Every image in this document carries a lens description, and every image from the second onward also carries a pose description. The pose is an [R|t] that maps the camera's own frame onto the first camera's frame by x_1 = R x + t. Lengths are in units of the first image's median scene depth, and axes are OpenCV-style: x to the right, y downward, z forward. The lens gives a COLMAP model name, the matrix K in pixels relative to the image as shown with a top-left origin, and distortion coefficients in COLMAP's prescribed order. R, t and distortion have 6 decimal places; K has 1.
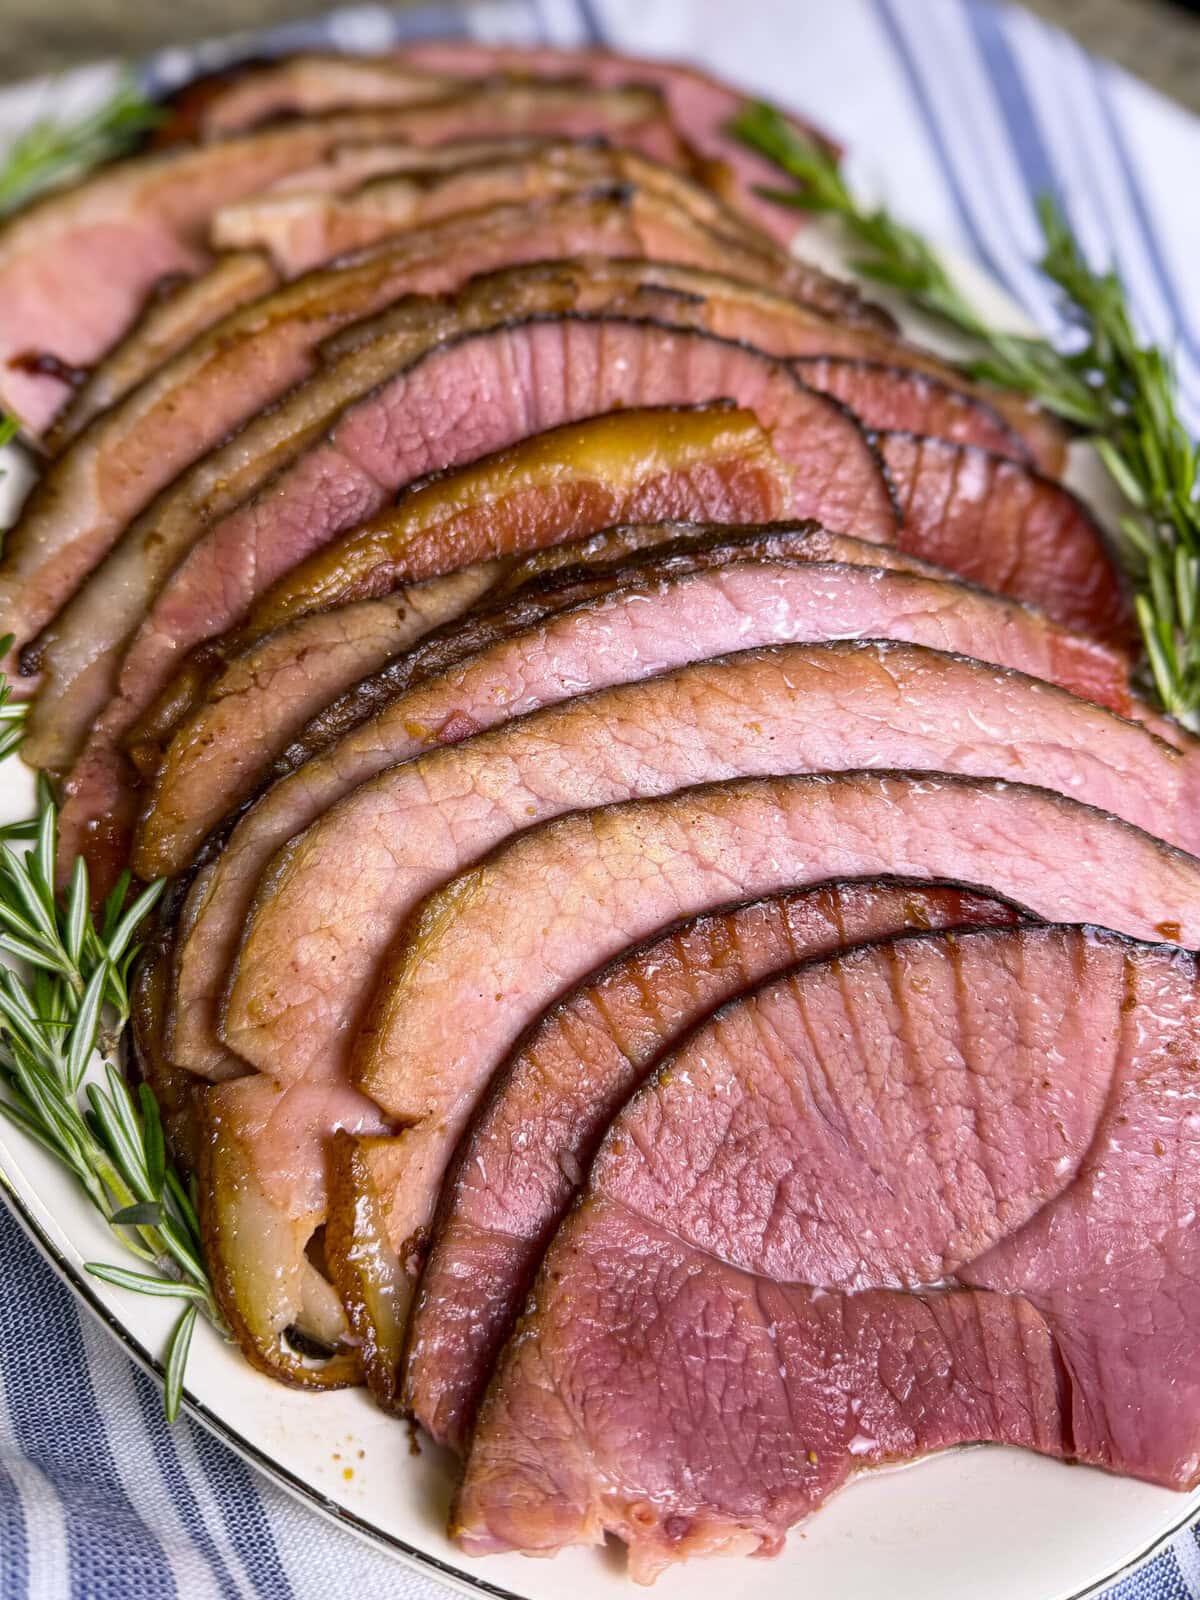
lens RADIAL K [[1285.3, 0, 600.0], [0, 1285.3, 800.0], [0, 0, 1]] dist [0.127955, -0.295229]
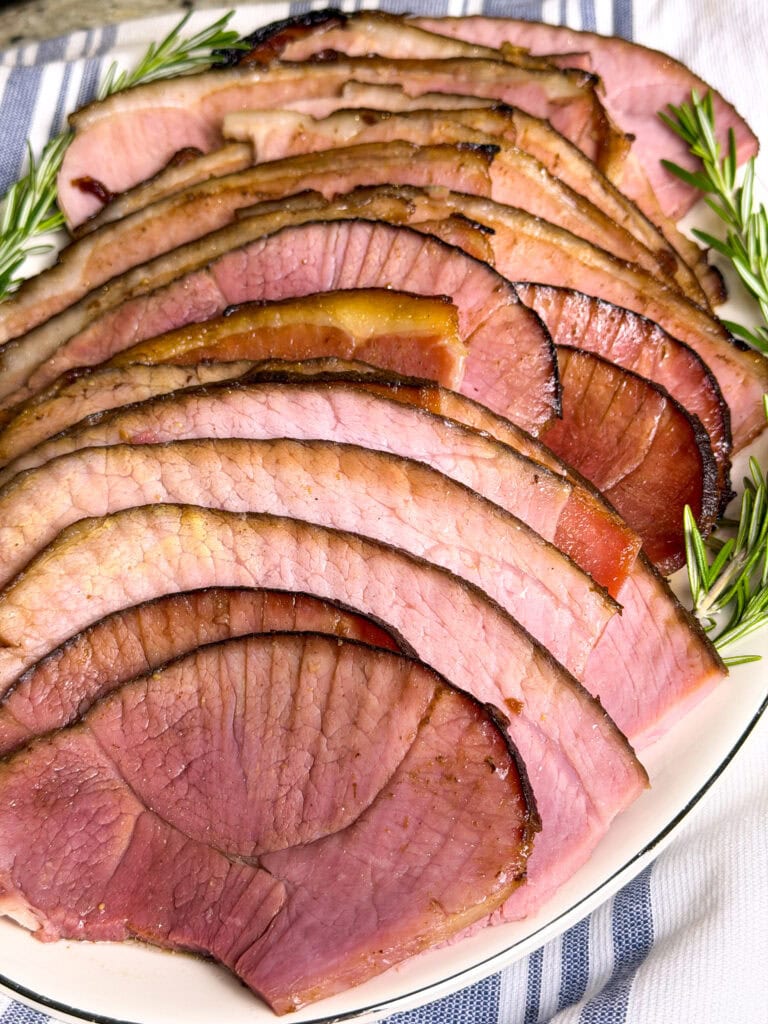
lens RADIAL K [[1497.1, 0, 384.0], [0, 1497.1, 512.0], [0, 0, 1]] dist [0.143409, -0.025045]
pose [[0.872295, 0.267614, -0.409248, 0.797096], [-0.331434, 0.938938, -0.092453, 0.087231], [0.359517, 0.216285, 0.907727, -0.470885]]
